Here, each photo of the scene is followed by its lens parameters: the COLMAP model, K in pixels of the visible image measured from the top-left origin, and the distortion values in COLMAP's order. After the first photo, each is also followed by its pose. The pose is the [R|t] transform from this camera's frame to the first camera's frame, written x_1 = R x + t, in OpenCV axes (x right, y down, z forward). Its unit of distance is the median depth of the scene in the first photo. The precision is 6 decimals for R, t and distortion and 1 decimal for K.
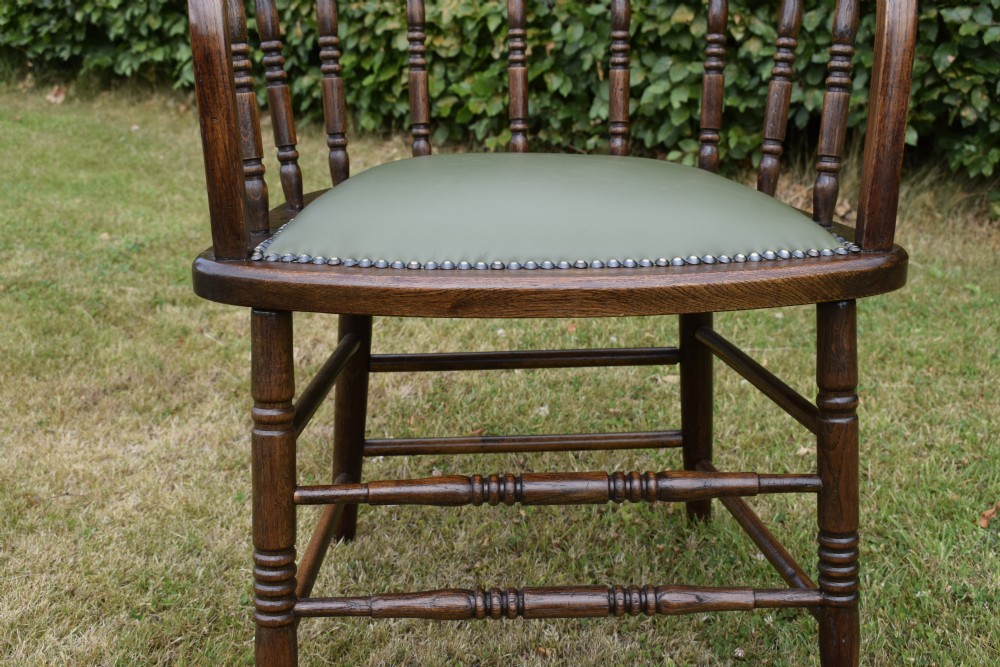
lens RADIAL K [[1179.1, 0, 520.4], [0, 1179.1, 328.8], [0, 0, 1]] dist [-0.025814, 0.000000]
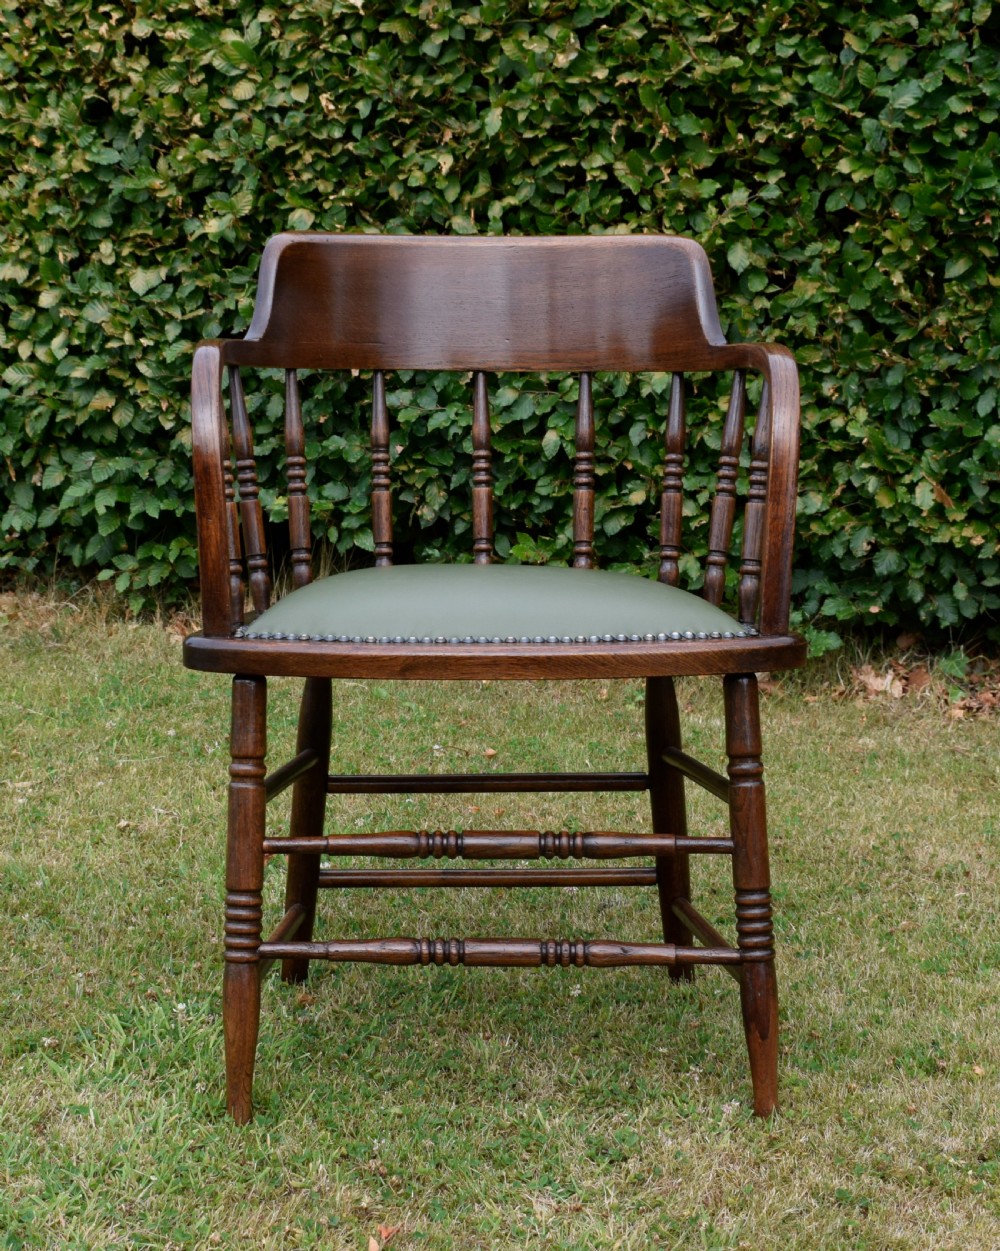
lens RADIAL K [[2653.0, 0, 436.1], [0, 2653.0, 620.8], [0, 0, 1]] dist [-0.043408, 0.000000]
pose [[0.996924, 0.000019, -0.078377, 0.146808], [-0.015449, 0.980428, -0.196269, 0.357296], [0.076839, 0.196876, 0.977413, -1.279966]]
